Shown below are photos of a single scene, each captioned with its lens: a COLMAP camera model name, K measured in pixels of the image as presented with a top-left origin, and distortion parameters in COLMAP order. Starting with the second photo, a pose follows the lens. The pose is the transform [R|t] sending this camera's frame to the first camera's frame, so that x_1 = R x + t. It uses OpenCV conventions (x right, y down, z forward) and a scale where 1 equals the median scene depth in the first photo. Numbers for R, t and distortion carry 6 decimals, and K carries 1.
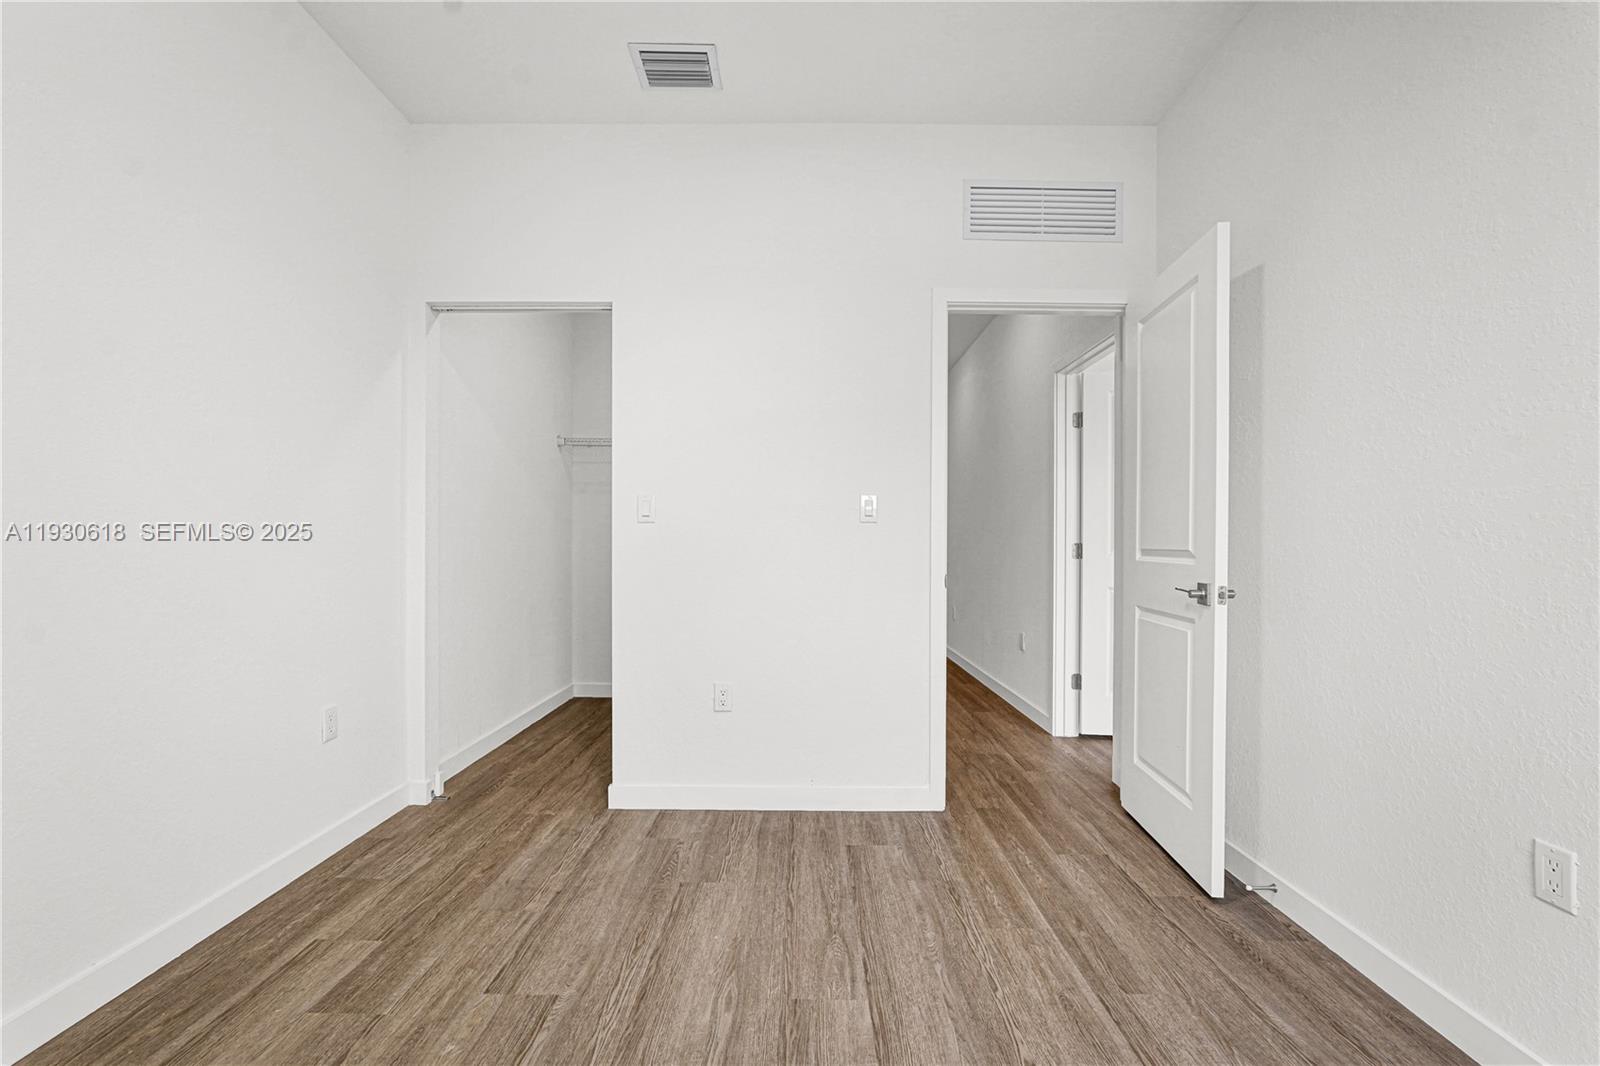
lens RADIAL K [[715.1, 0, 801.7], [0, 715.1, 547.9], [0, 0, 1]] dist [-0.023054, 0.011615]
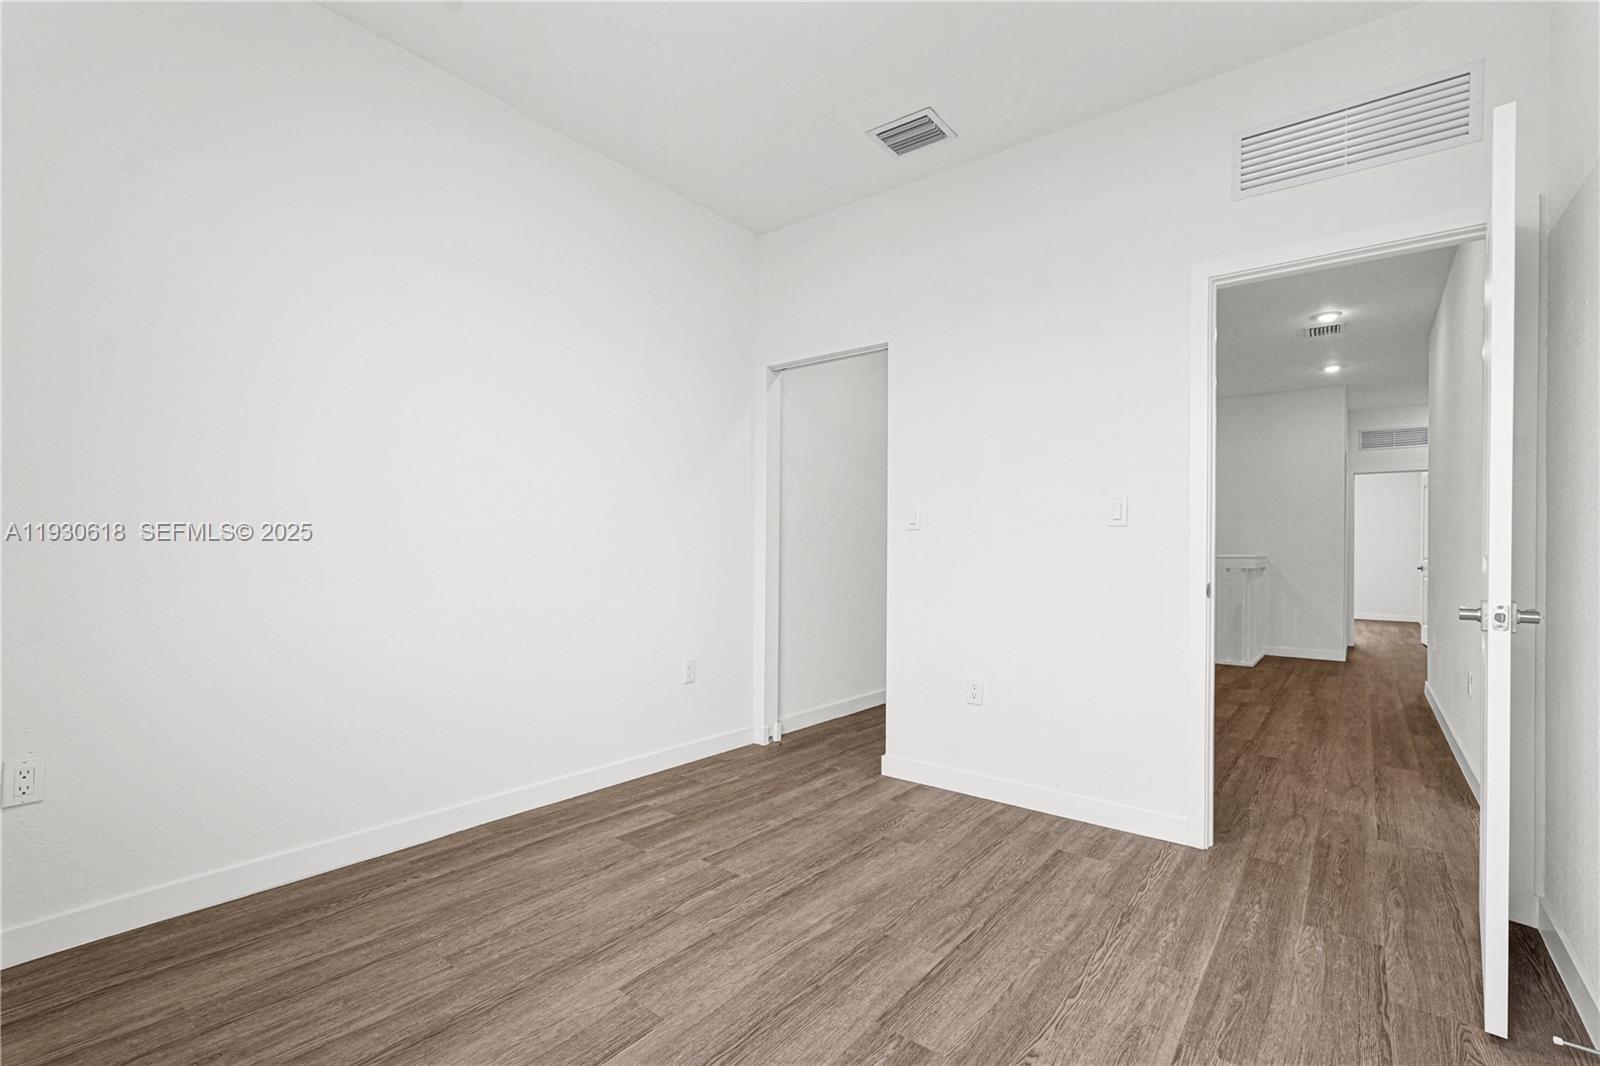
lens RADIAL K [[716.8, 0, 800.8], [0, 716.8, 549.6], [0, 0, 1]] dist [-0.023324, 0.011726]
pose [[0.785849, 0.001487, -0.618417, 0.416702], [-0.007589, 0.999945, -0.007239, 0.006642], [0.618372, 0.010382, 0.785817, -0.012898]]
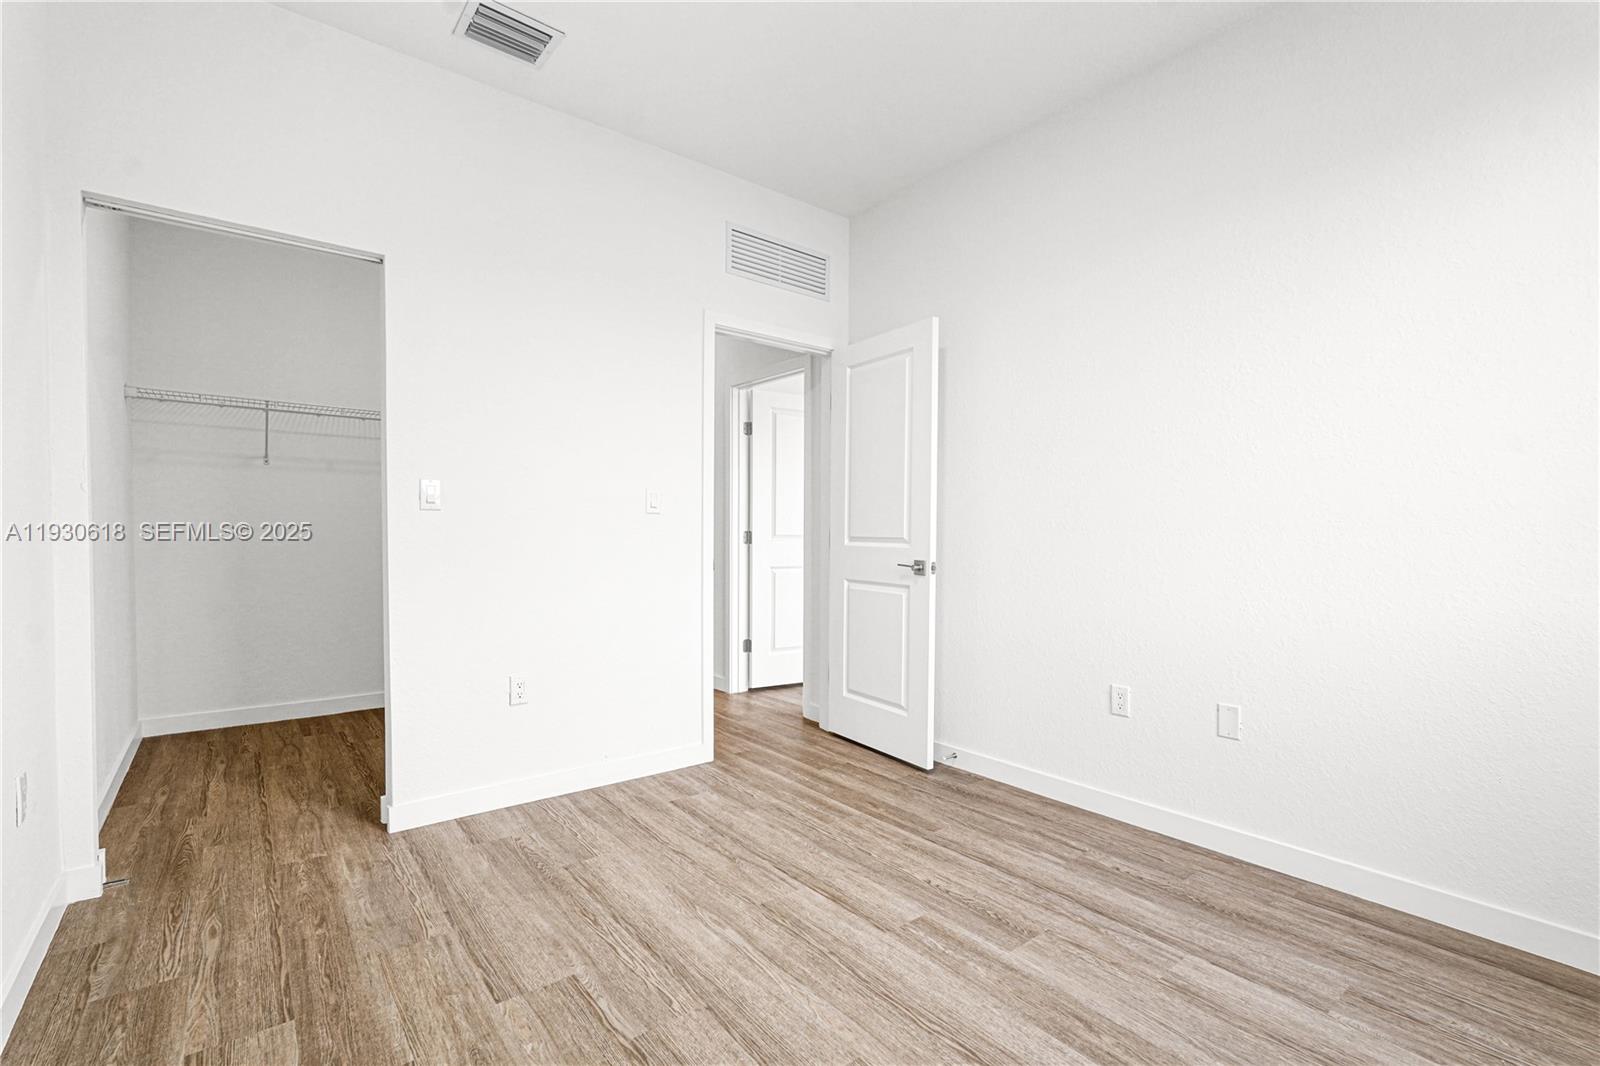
lens RADIAL K [[716.8, 0, 800.8], [0, 716.8, 549.6], [0, 0, 1]] dist [-0.023324, 0.011726]
pose [[0.779282, -0.015973, 0.626470, -0.498894], [0.000730, 0.999698, 0.024582, -0.008154], [-0.626673, -0.018699, 0.779058, 0.000060]]
